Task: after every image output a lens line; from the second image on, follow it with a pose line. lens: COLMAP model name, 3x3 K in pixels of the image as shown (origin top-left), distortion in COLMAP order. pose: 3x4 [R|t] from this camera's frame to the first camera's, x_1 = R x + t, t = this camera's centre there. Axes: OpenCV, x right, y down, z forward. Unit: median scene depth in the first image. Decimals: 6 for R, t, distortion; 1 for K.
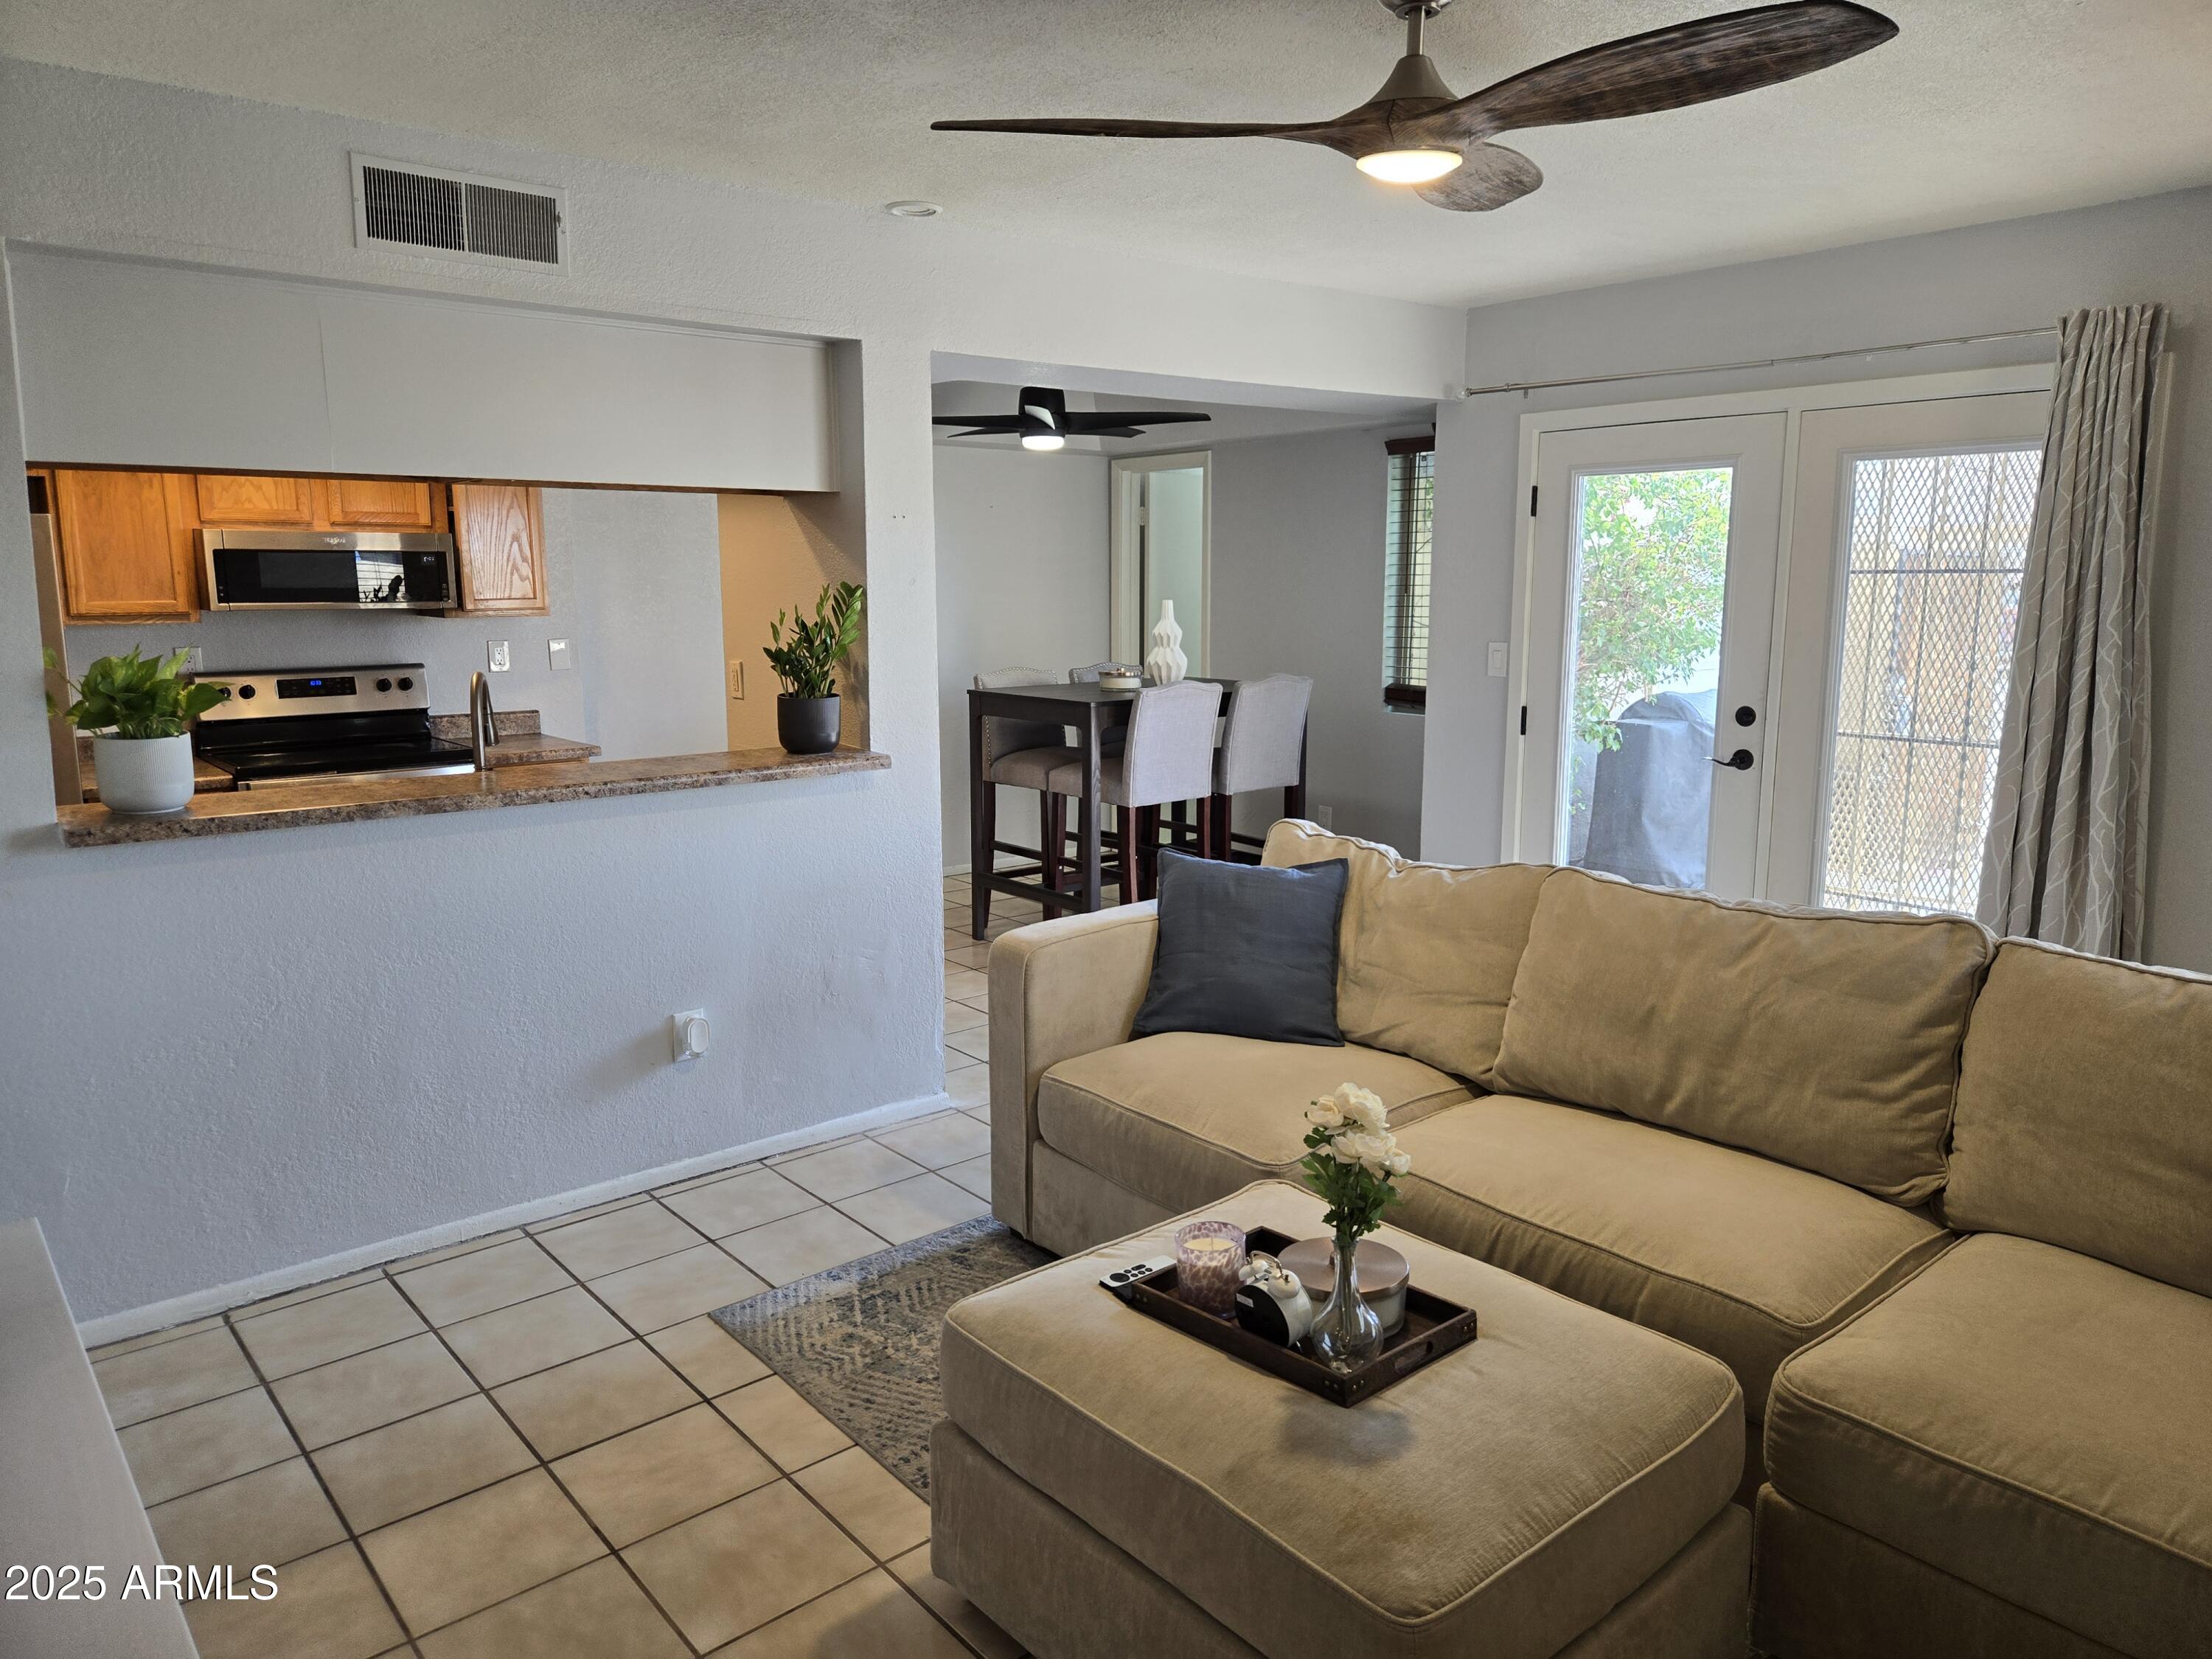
lens RADIAL K [[1485.6, 0, 1089.2], [0, 1485.6, 810.3], [0, 0, 1]] dist [0.055822, -0.048370]
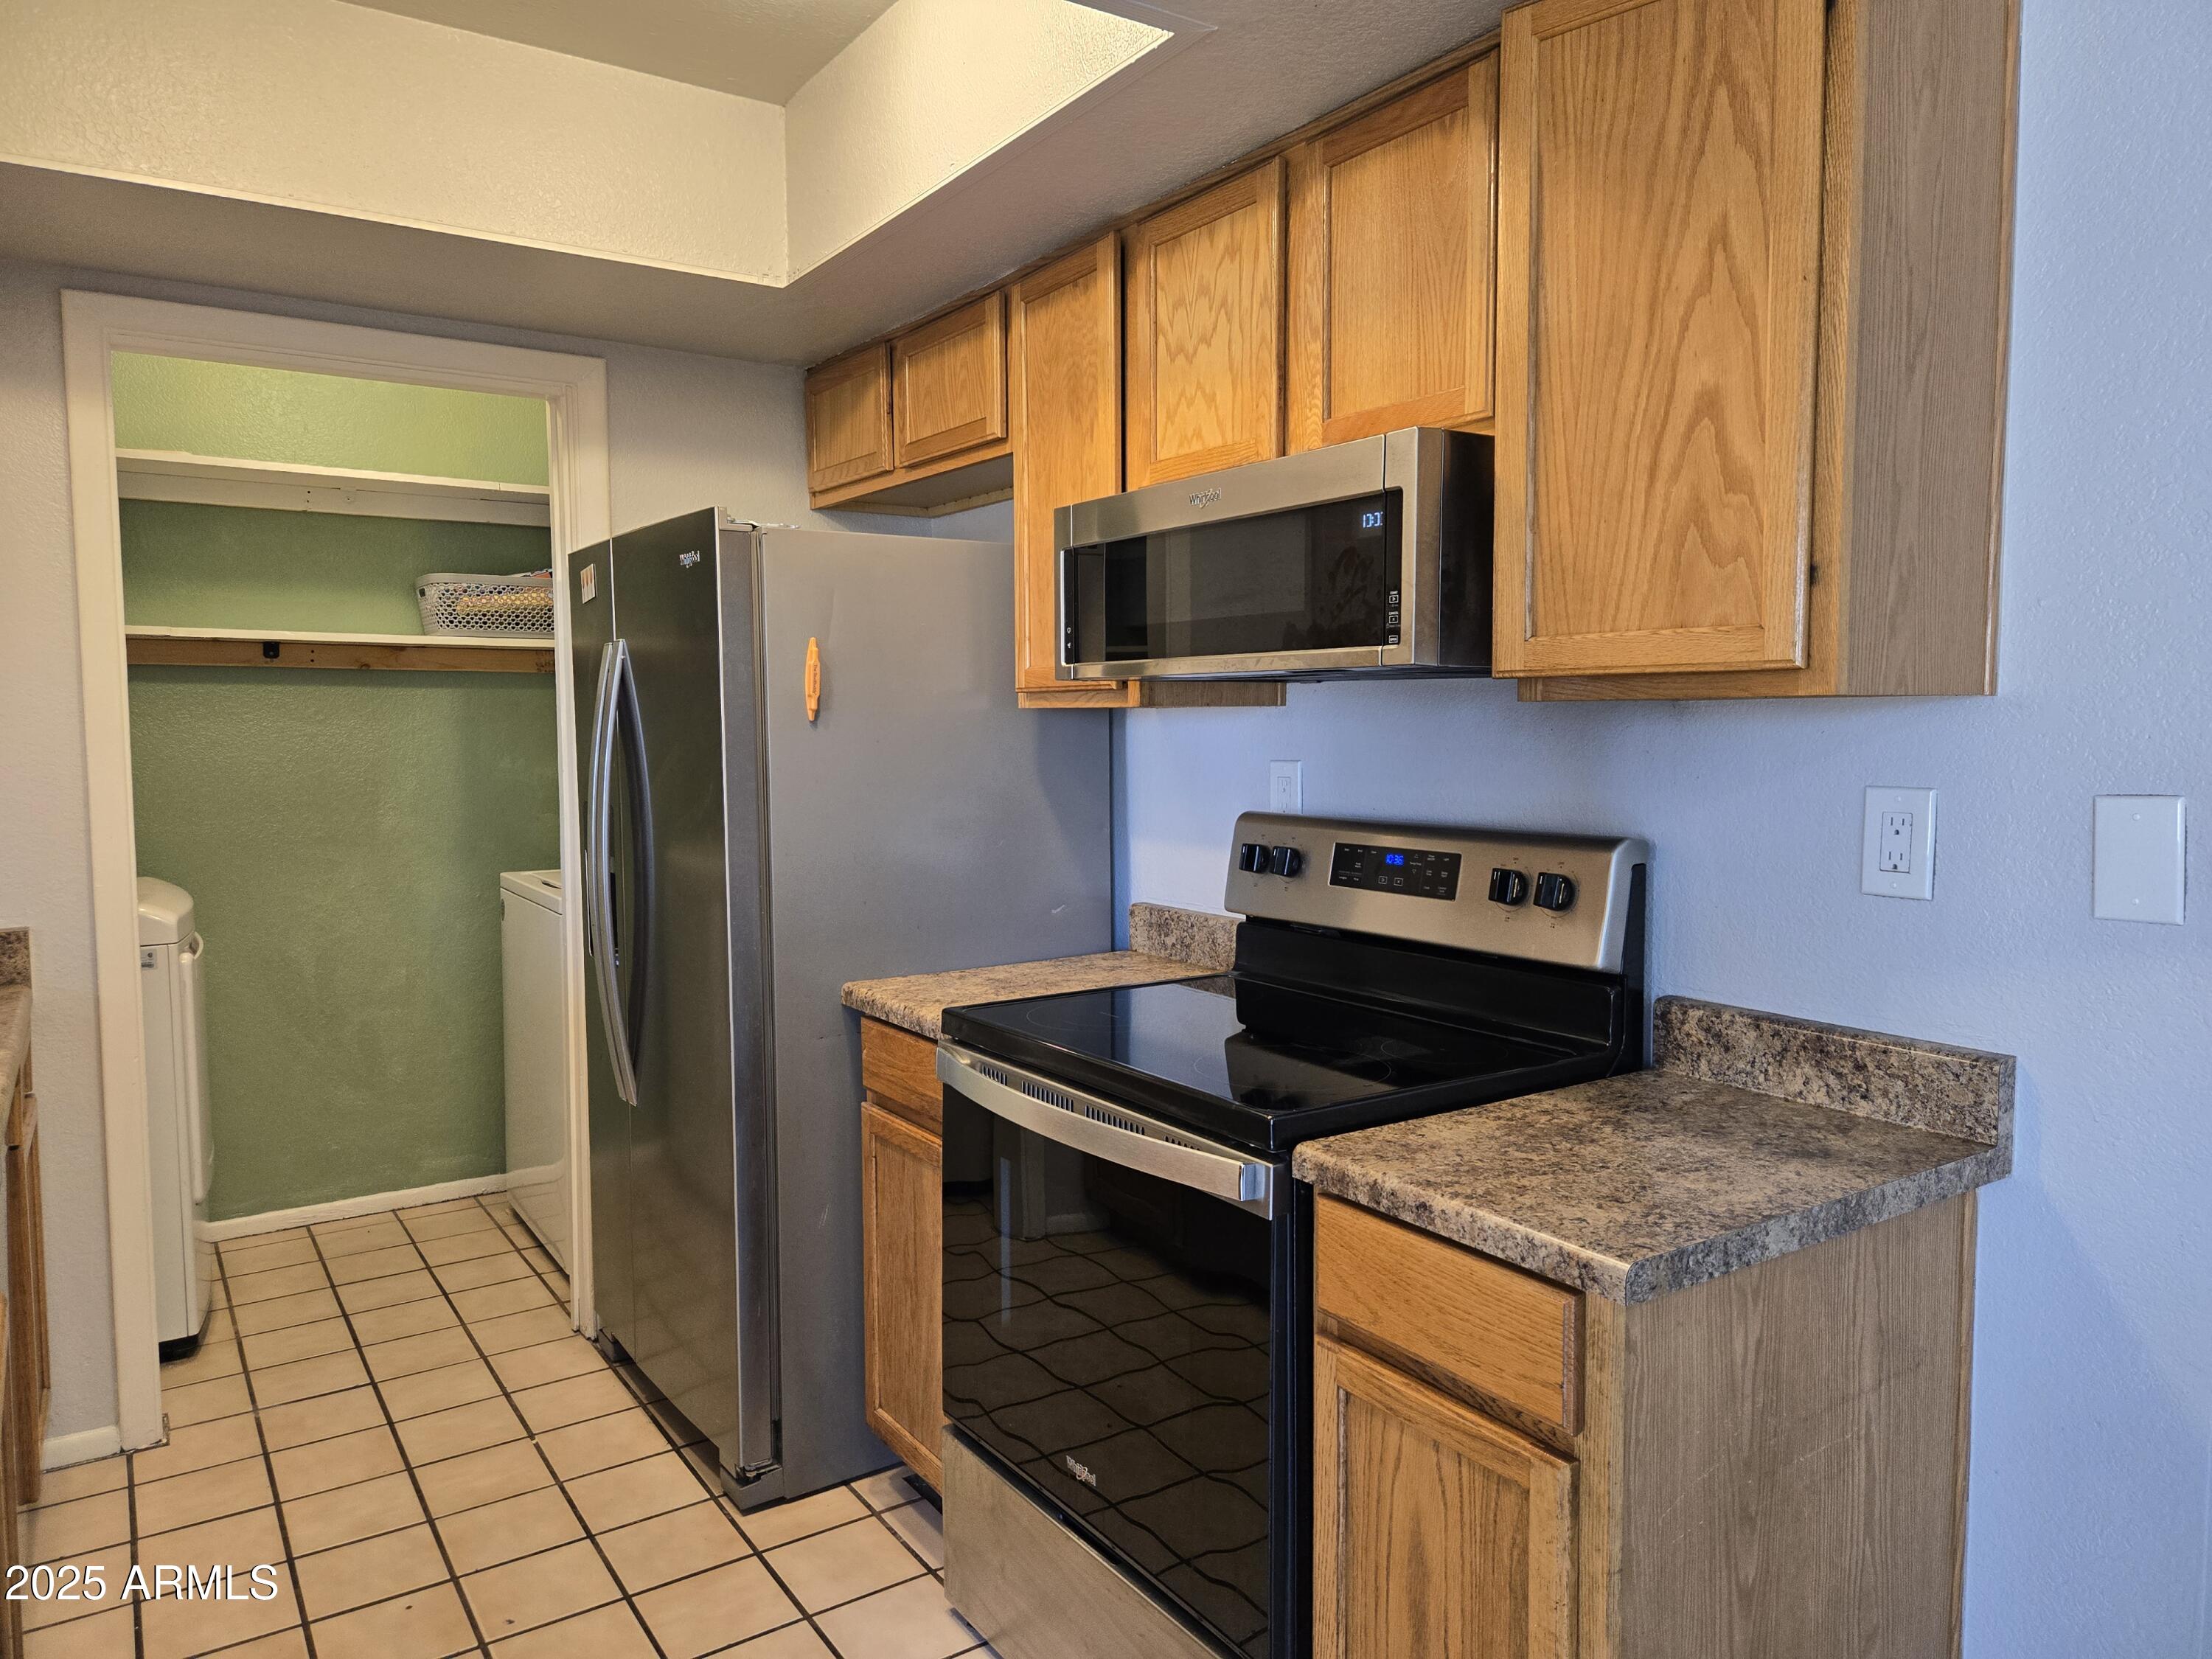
lens RADIAL K [[1485.6, 0, 1110.8], [0, 1485.6, 812.5], [0, 0, 1]] dist [0.055822, -0.048370]
pose [[-0.105880, 0.068561, -0.992013, -0.105335], [-0.151939, 0.984790, 0.084278, -0.120467], [0.982702, 0.159649, -0.093852, 0.965358]]
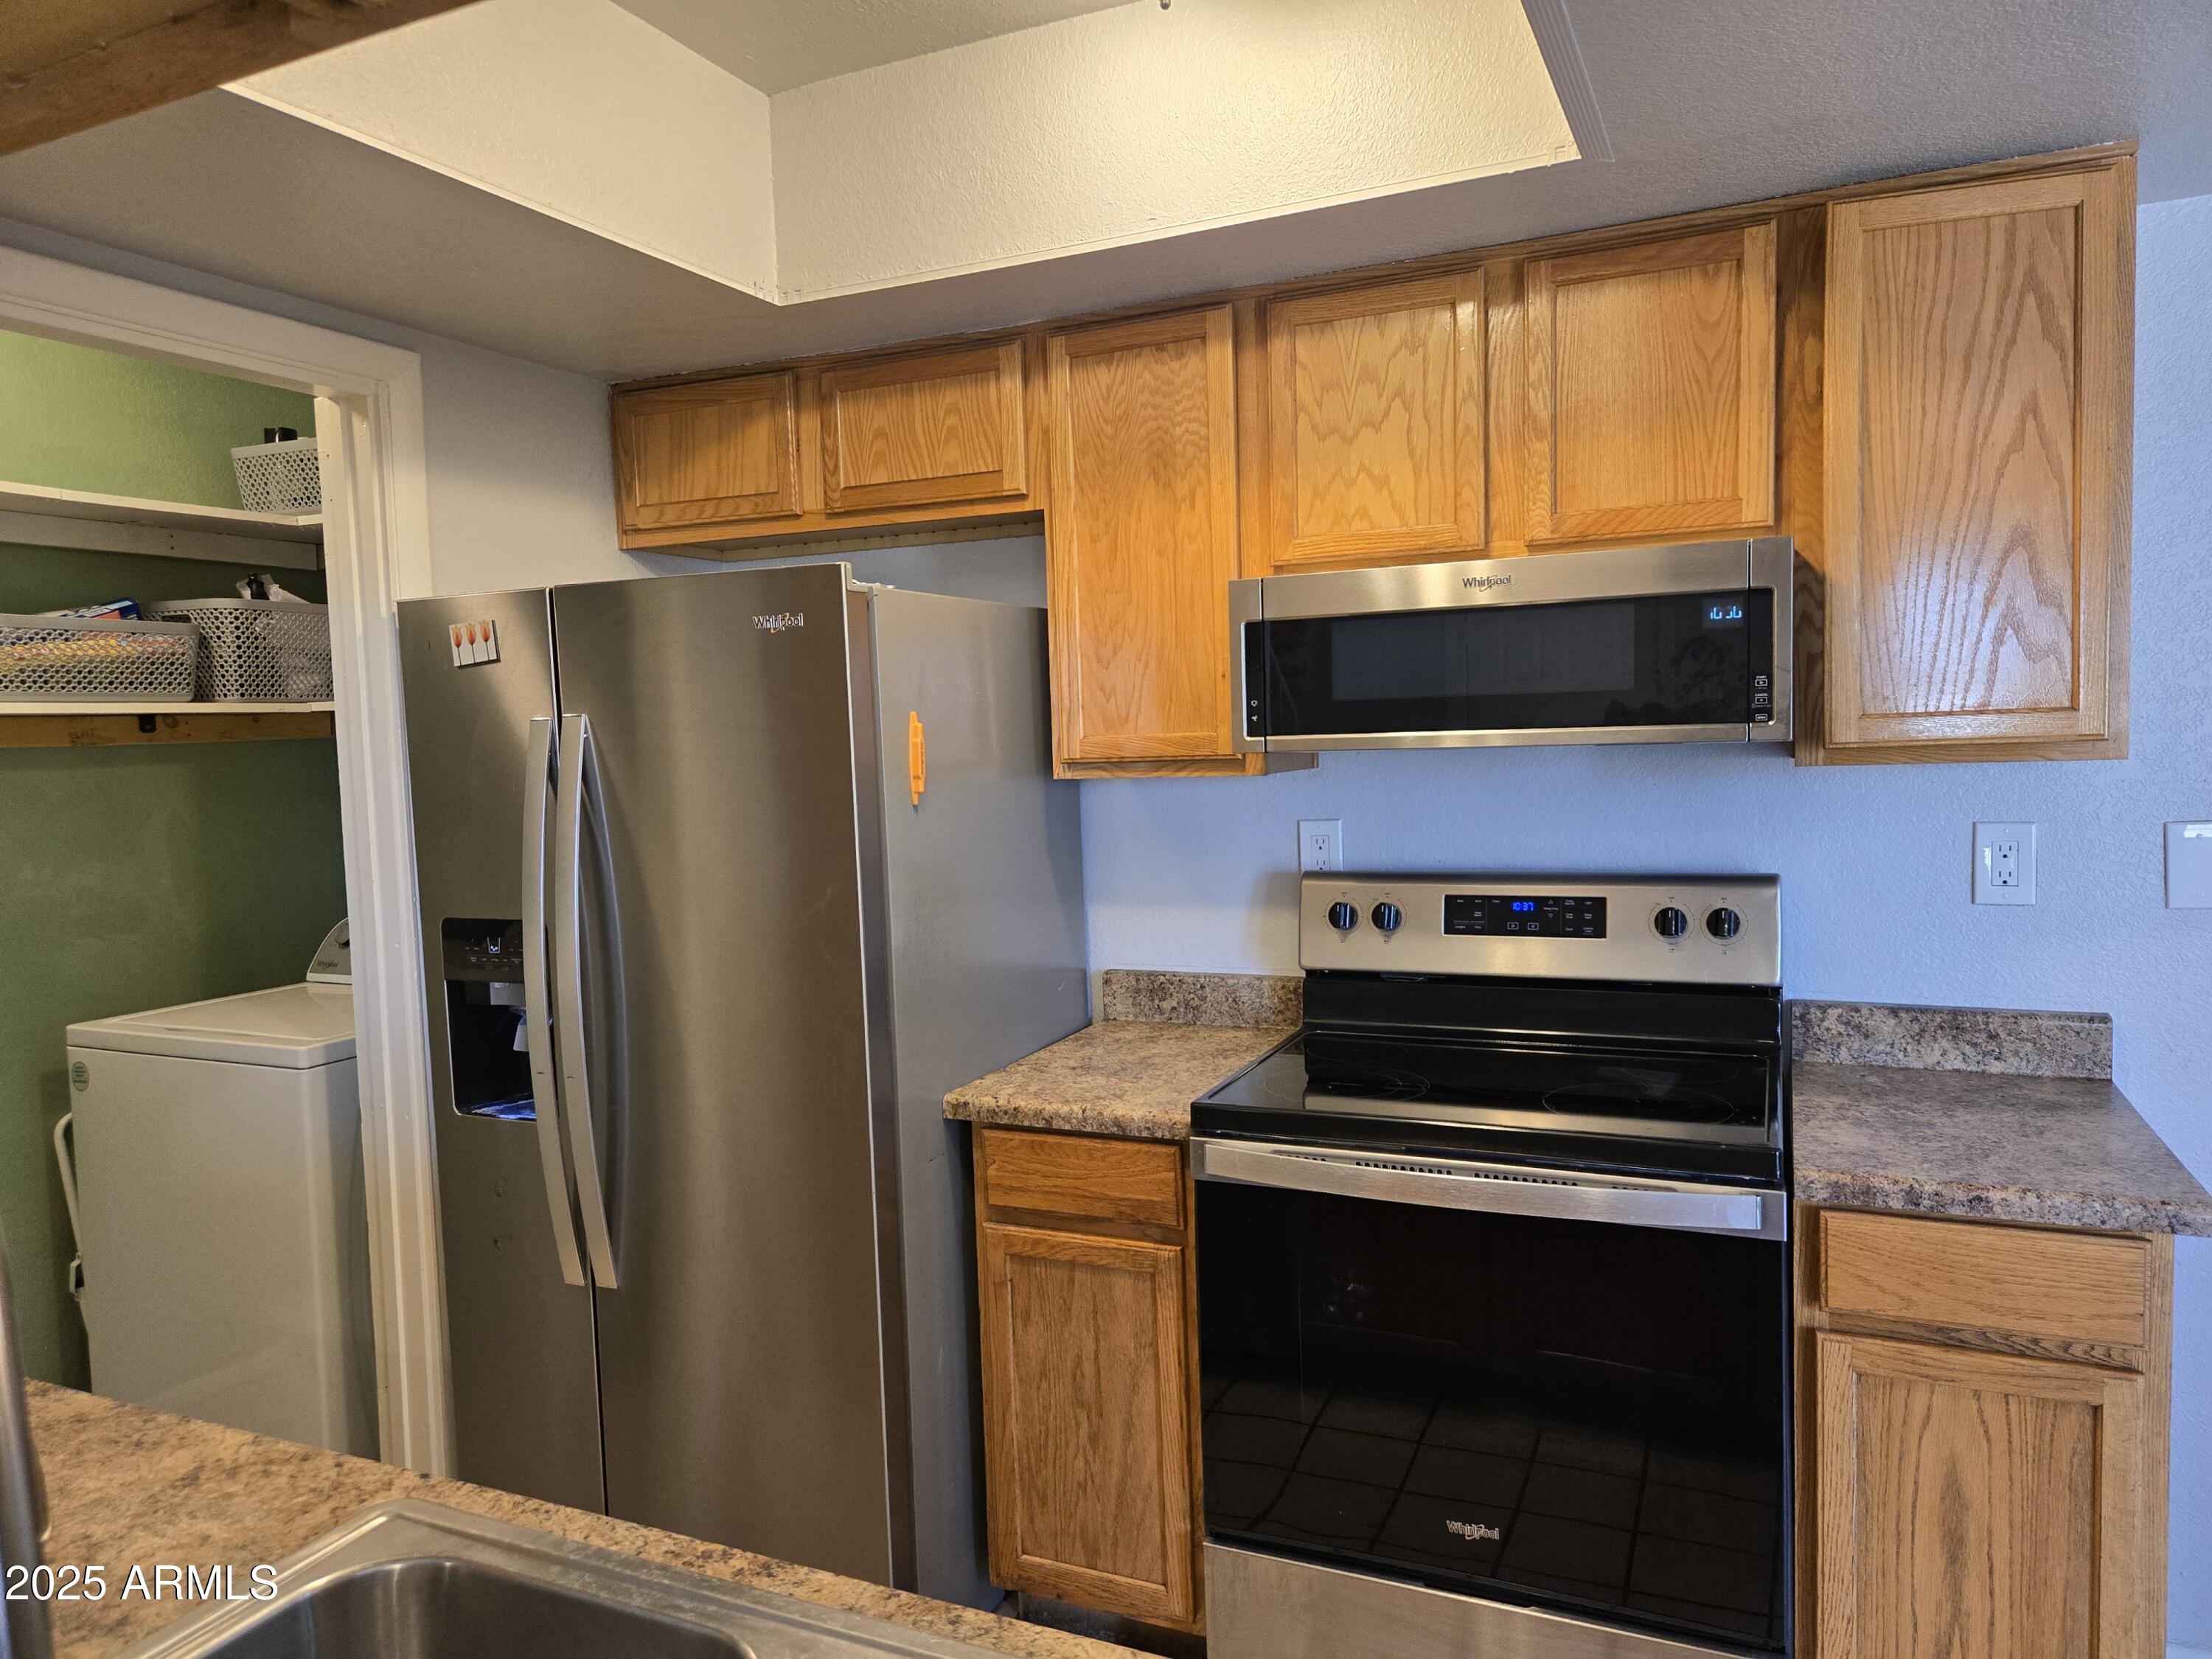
lens RADIAL K [[1485.6, 0, 1106.8], [0, 1485.6, 823.1], [0, 0, 1]] dist [0.055822, -0.048370]
pose [[0.430562, 0.047814, -0.901294, -0.164856], [-0.112374, 0.993665, -0.000969, -0.095684], [0.895538, 0.101699, 0.433207, 0.693275]]
